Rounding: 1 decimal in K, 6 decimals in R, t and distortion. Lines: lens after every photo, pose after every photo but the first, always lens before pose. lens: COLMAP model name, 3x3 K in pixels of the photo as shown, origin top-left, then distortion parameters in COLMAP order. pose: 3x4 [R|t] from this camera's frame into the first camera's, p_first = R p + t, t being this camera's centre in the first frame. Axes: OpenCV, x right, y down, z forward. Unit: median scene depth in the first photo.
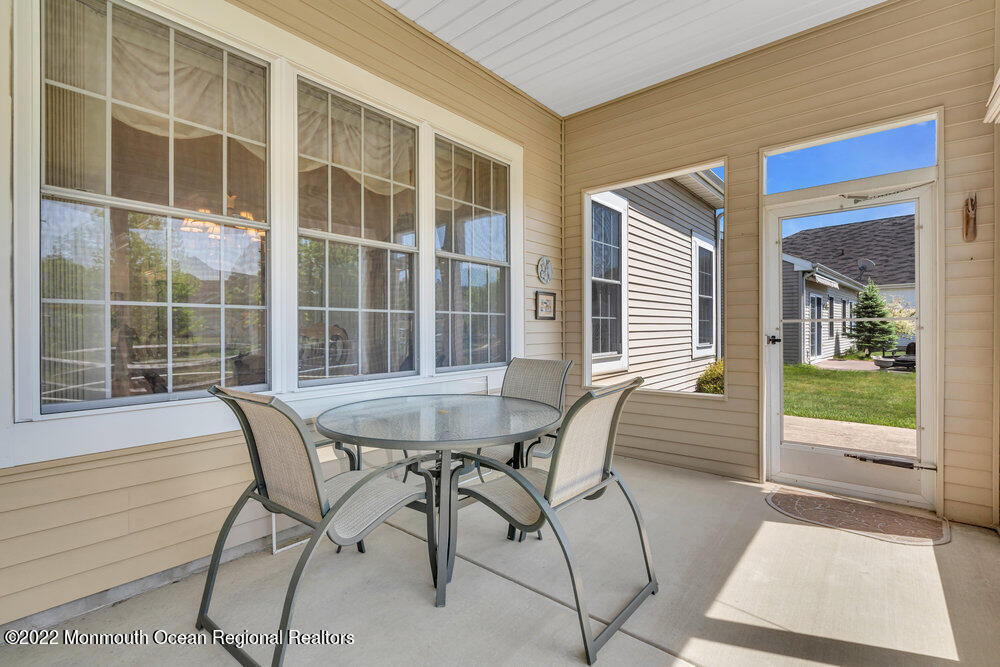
lens RADIAL K [[455.0, 0, 501.9], [0, 455.0, 330.8], [0, 0, 1]] dist [-0.001590, 0.000020]
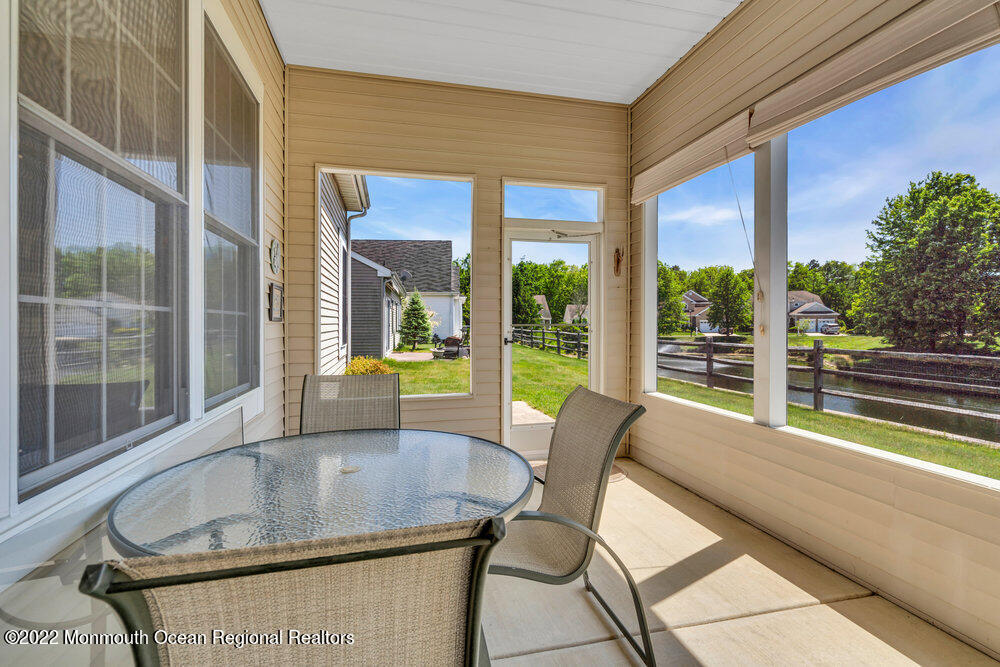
lens RADIAL K [[455.0, 0, 501.9], [0, 455.0, 330.8], [0, 0, 1]] dist [-0.001590, 0.000020]
pose [[0.592348, -0.007786, 0.805644, -0.416551], [0.002210, 0.999965, 0.008040, -0.020474], [-0.805679, -0.002982, 0.592345, 0.360009]]
